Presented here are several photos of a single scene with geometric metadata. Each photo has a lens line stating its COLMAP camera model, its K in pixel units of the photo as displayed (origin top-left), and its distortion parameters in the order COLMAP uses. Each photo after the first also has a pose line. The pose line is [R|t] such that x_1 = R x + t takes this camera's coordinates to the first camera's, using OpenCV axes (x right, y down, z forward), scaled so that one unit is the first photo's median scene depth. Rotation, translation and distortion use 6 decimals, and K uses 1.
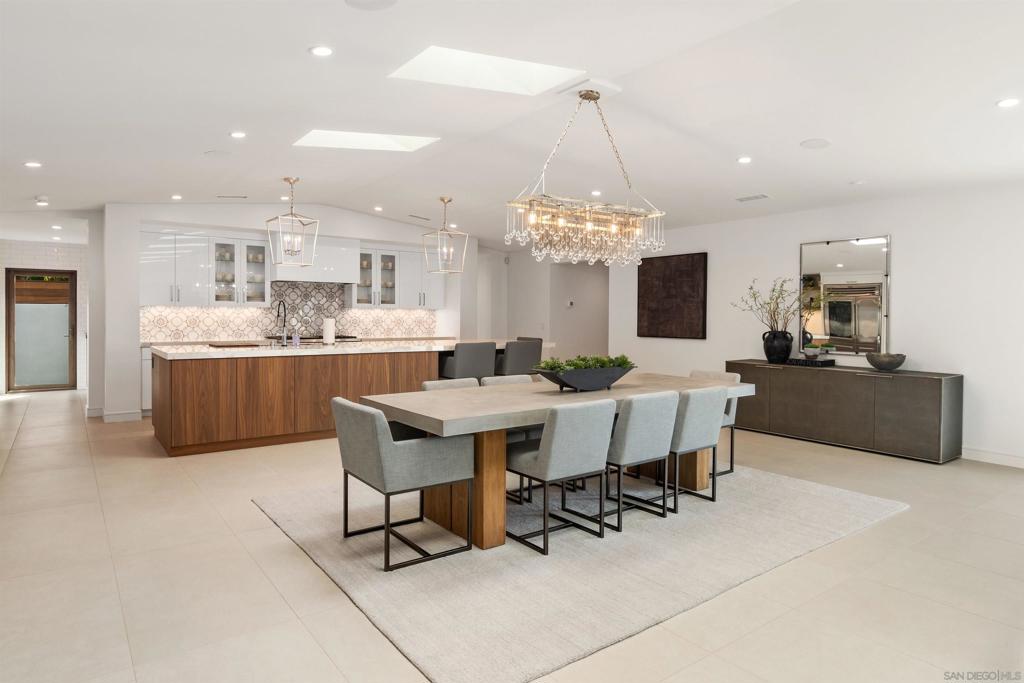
lens RADIAL K [[593.4, 0, 511.1], [0, 593.4, 323.1], [0, 0, 1]] dist [0.002318, -0.000022]
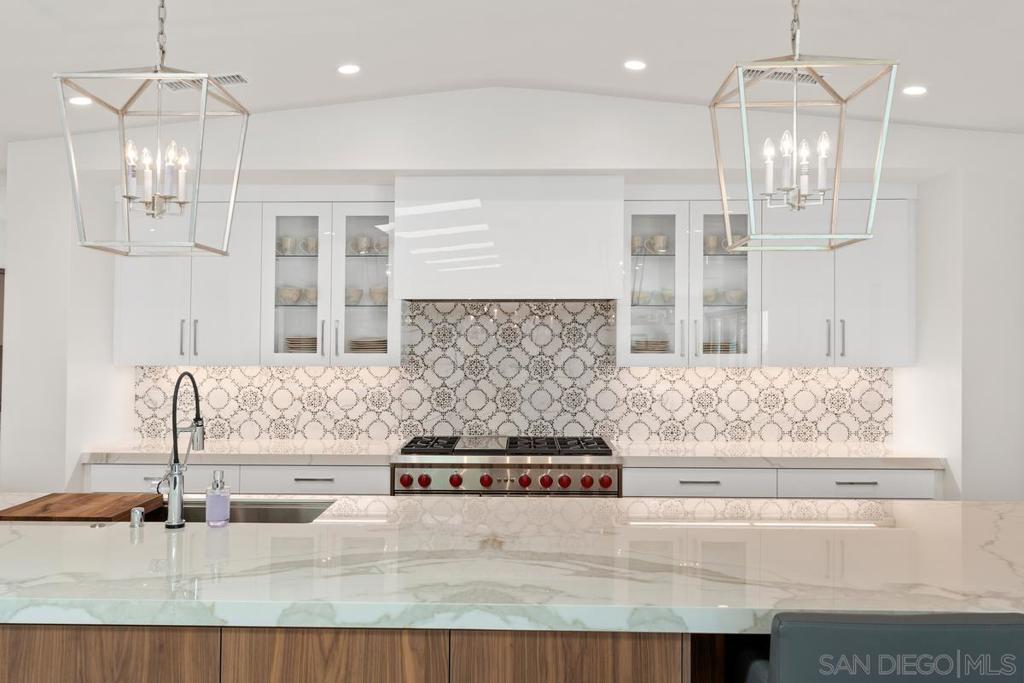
lens RADIAL K [[874.5, 0, 509.4], [0, 874.5, 325.1], [0, 0, 1]] dist [0.006560, -0.001117]
pose [[0.788126, -0.011721, -0.615402, 0.011348], [-0.005289, 0.999653, -0.025812, -0.041021], [0.615491, 0.023598, 0.787791, 0.606929]]
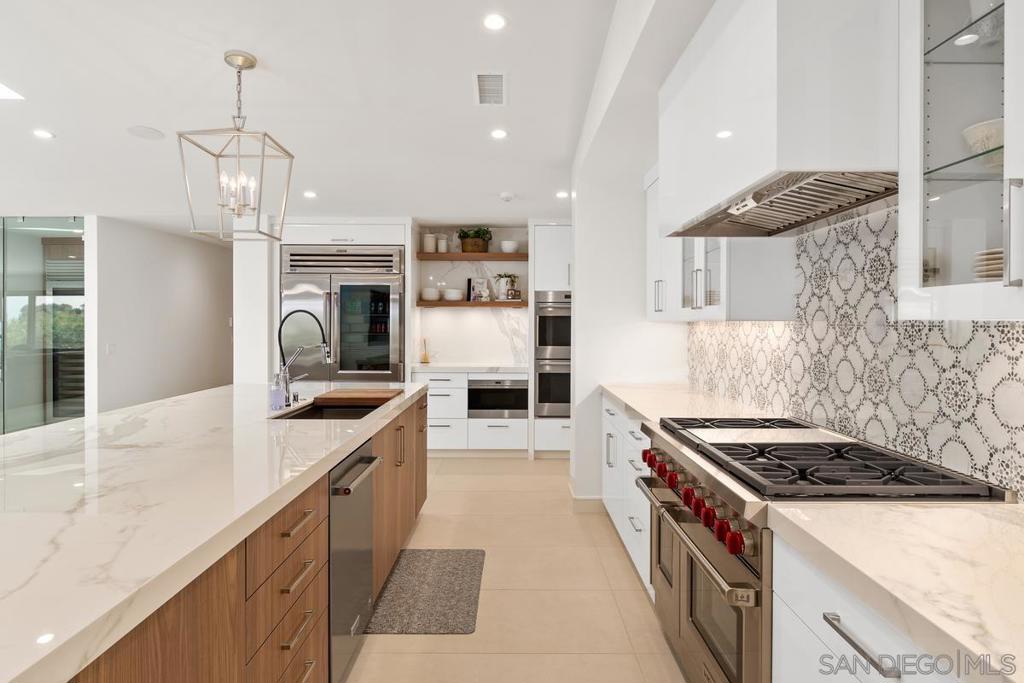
lens RADIAL K [[605.7, 0, 515.8], [0, 605.7, 324.5], [0, 0, 1]] dist [-0.000842, -0.001170]
pose [[-0.600358, -0.005309, -0.799714, -0.085721], [-0.017292, 0.999830, 0.006343, -0.025907], [0.799544, 0.017636, -0.600348, 1.145015]]
